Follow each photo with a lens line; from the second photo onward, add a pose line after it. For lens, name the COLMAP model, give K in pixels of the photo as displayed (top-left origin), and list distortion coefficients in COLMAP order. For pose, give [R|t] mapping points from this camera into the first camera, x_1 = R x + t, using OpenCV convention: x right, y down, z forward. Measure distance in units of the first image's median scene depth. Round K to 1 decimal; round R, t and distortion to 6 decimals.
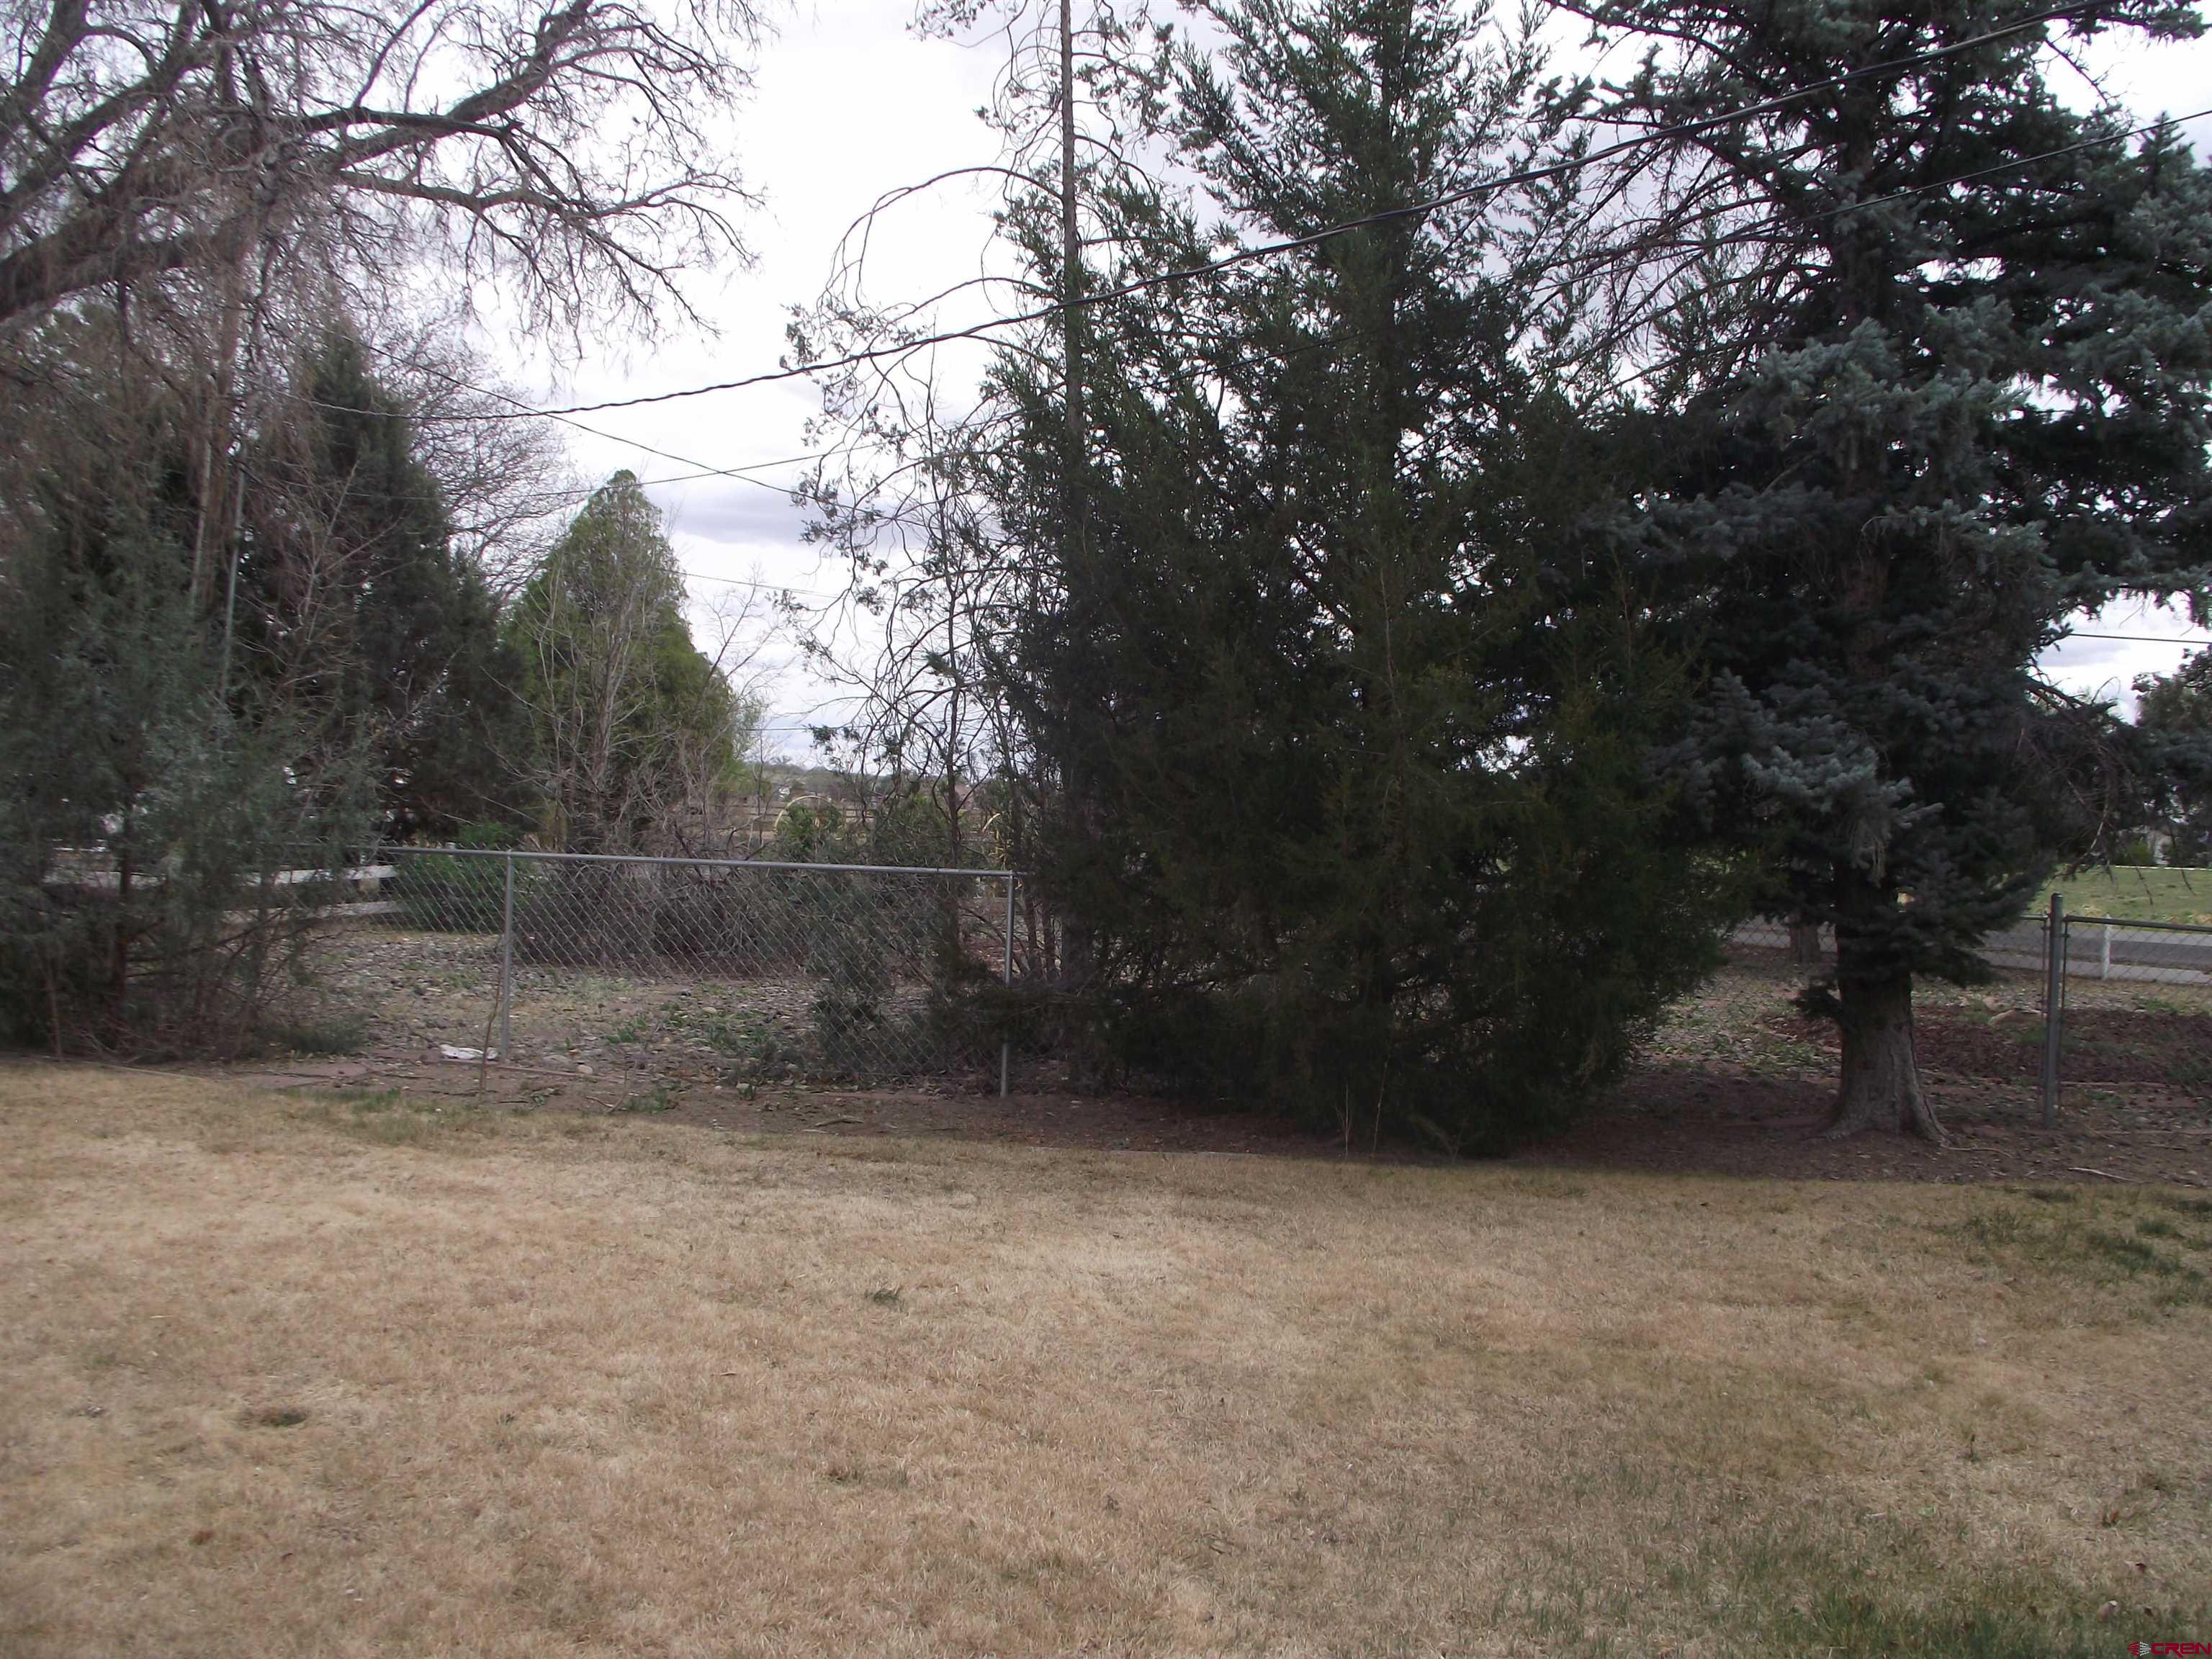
lens RADIAL K [[1736.7, 0, 1106.5], [0, 1736.7, 797.5], [0, 0, 1]] dist [-0.077760, 0.044390]
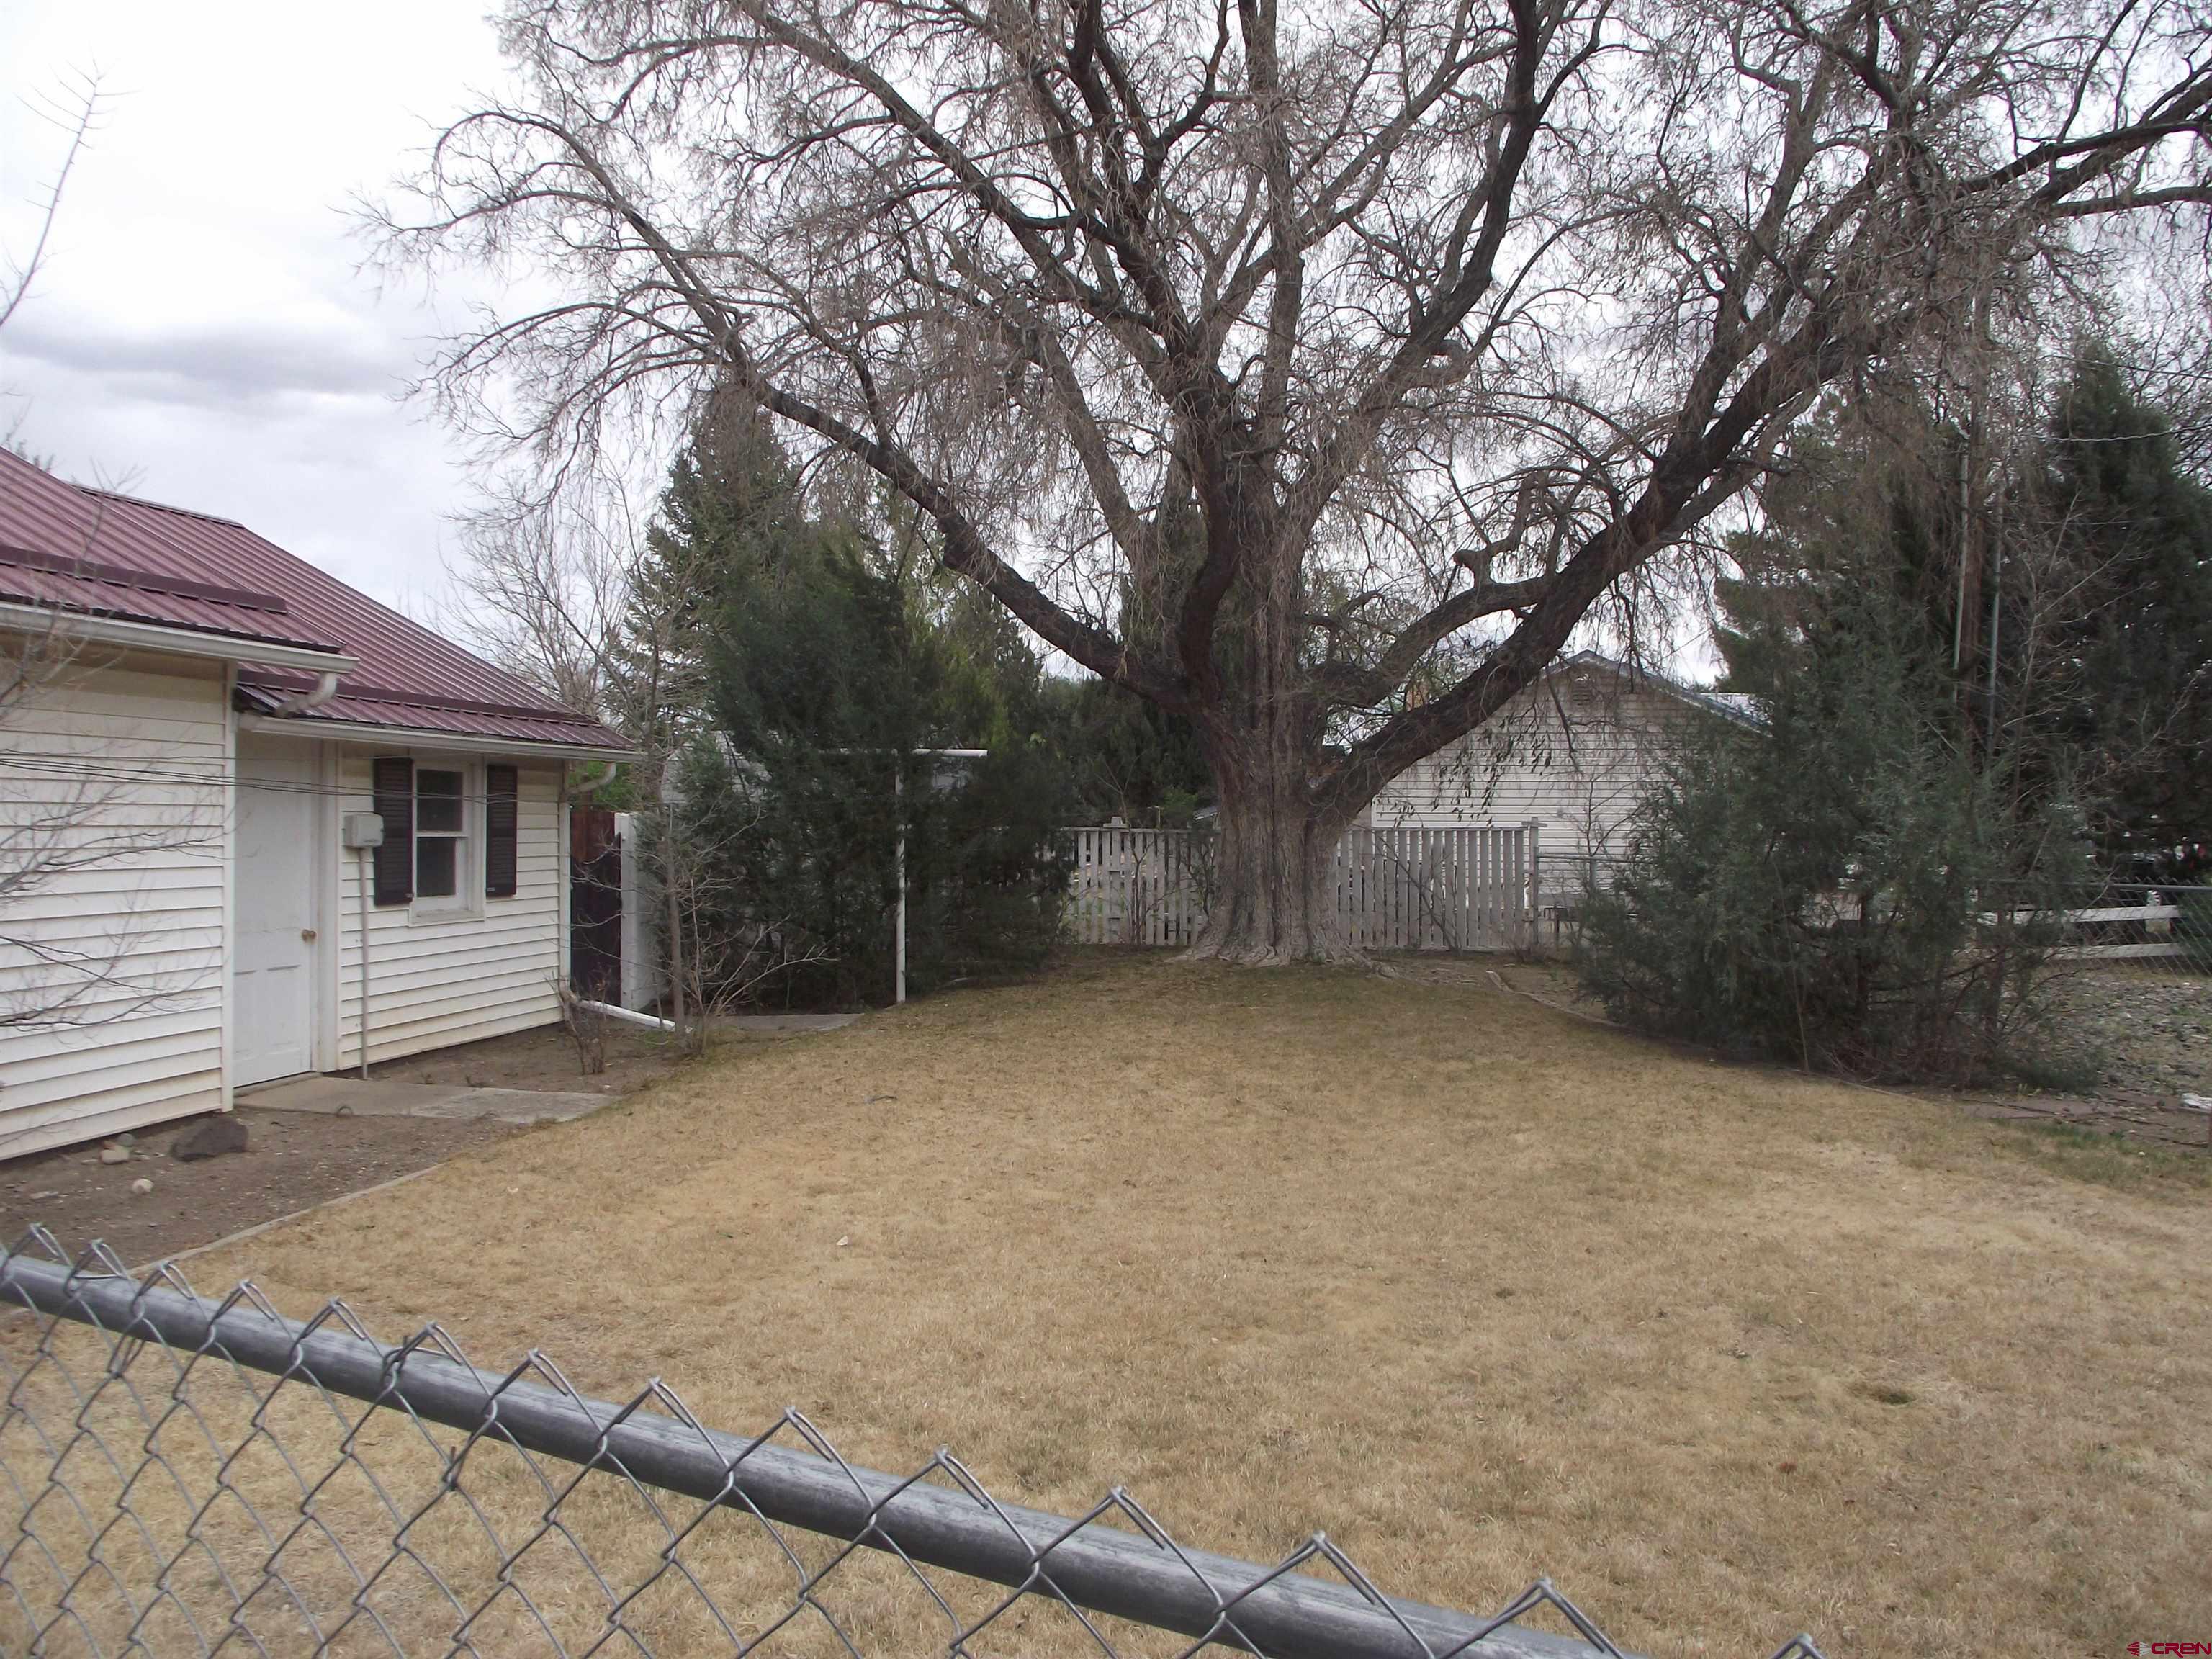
lens RADIAL K [[1736.7, 0, 1100.9], [0, 1736.7, 814.3], [0, 0, 1]] dist [-0.077760, 0.044390]
pose [[0.551185, -0.034251, -0.833680, 0.061718], [0.022536, 0.999404, -0.026160, 0.001106], [0.834079, -0.004369, 0.551628, -0.014946]]
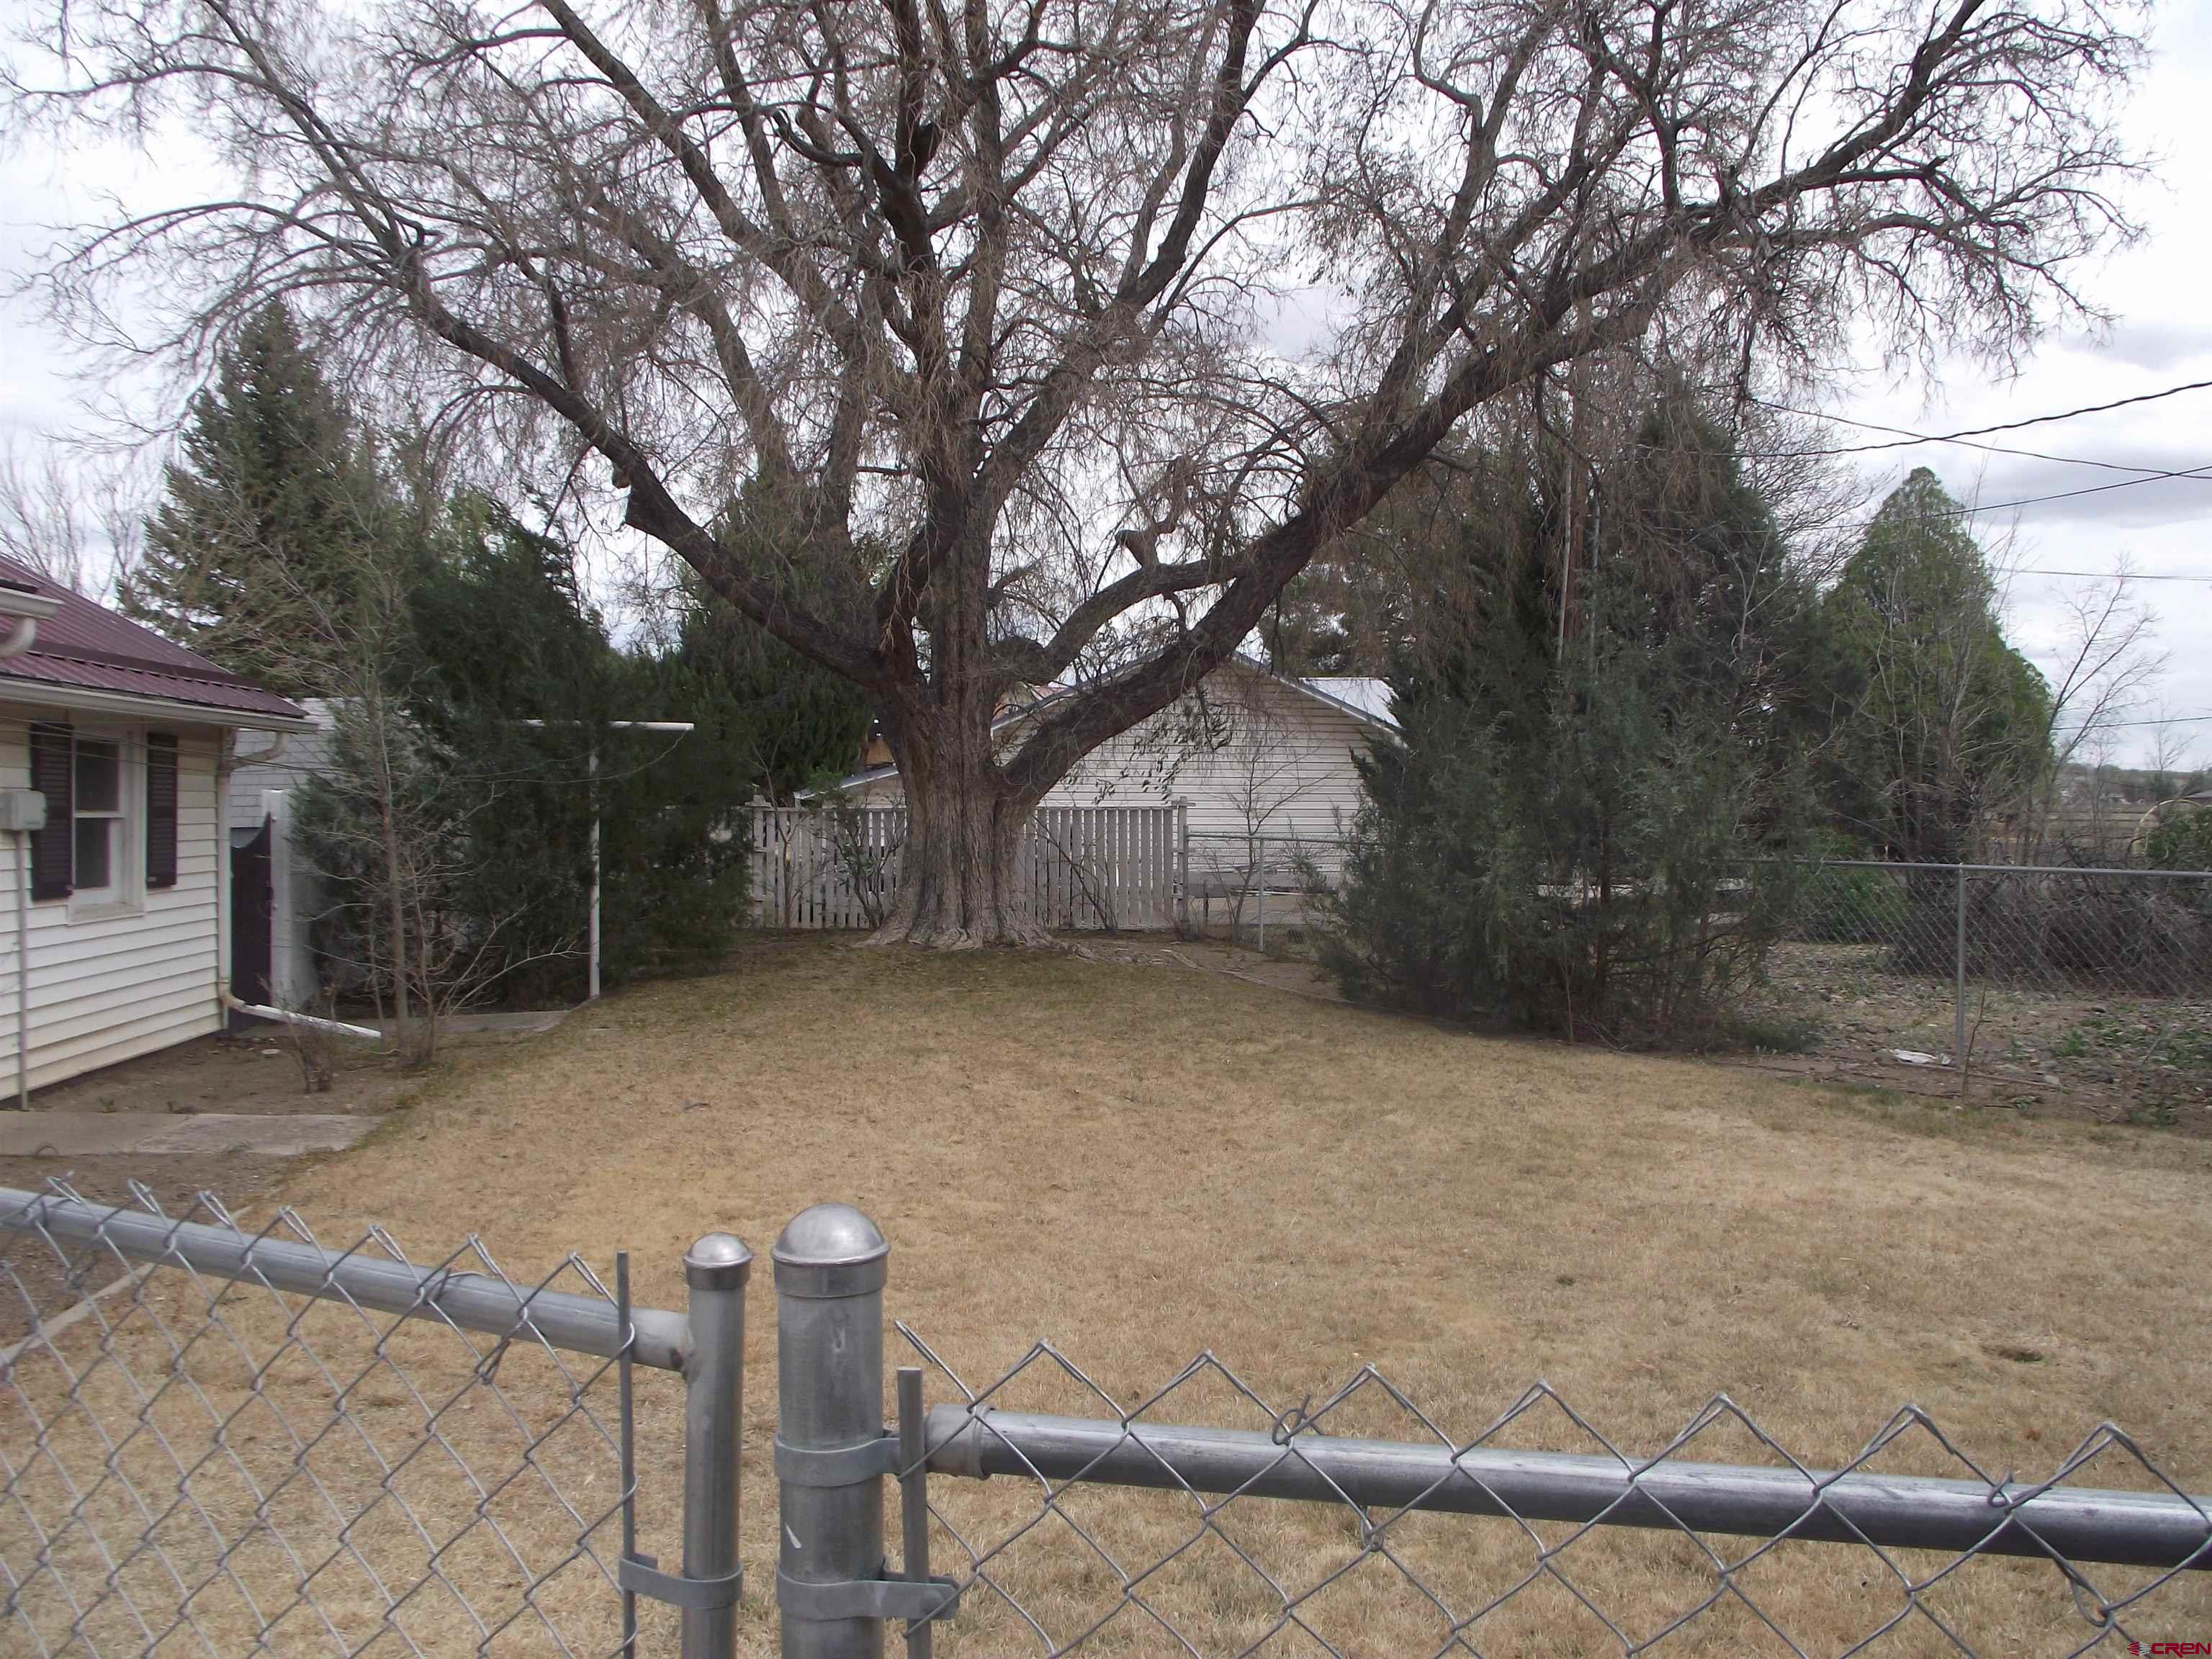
lens RADIAL K [[1736.7, 0, 1062.5], [0, 1736.7, 804.5], [0, 0, 1]] dist [-0.077760, 0.044390]
pose [[0.760291, -0.026901, -0.649025, -0.080465], [0.025215, 0.999611, -0.011895, -0.005066], [0.649093, -0.007321, 0.760674, -0.111046]]
